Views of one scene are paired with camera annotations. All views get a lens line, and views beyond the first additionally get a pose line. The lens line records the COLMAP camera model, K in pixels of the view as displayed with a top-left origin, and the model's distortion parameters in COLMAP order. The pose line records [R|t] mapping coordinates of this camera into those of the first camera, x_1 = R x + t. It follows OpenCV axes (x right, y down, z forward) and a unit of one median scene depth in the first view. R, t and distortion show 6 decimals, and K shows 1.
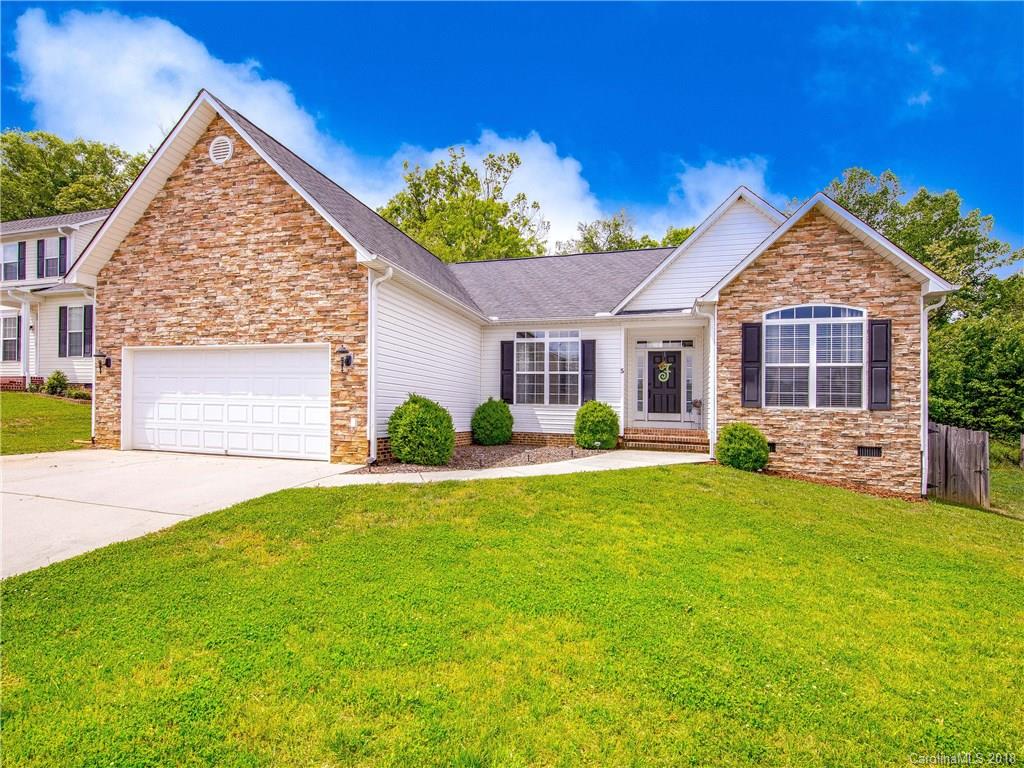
lens RADIAL K [[471.8, 0, 510.1], [0, 471.8, 393.8], [0, 0, 1]] dist [0.009341, -0.000417]
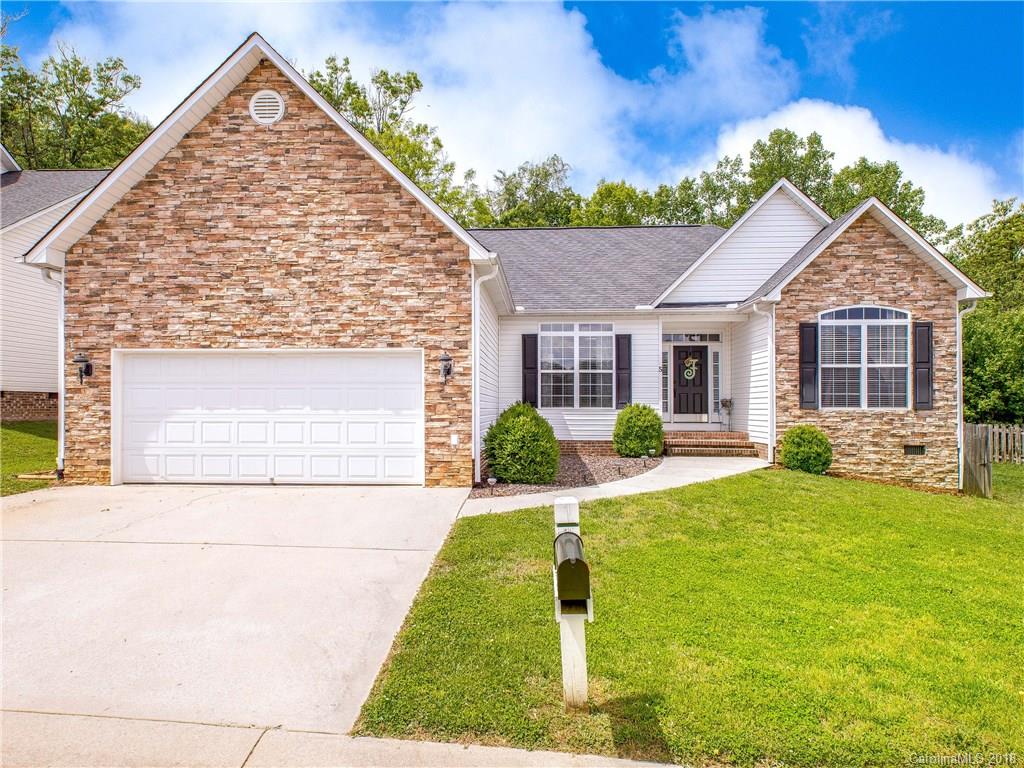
lens RADIAL K [[623.4, 0, 512.7], [0, 623.4, 380.5], [0, 0, 1]] dist [0.029561, 0.003156]
pose [[0.971492, -0.010985, 0.236817, -0.430702], [0.010972, 0.999939, 0.001371, -0.042439], [-0.236818, 0.001267, 0.971553, -0.130903]]
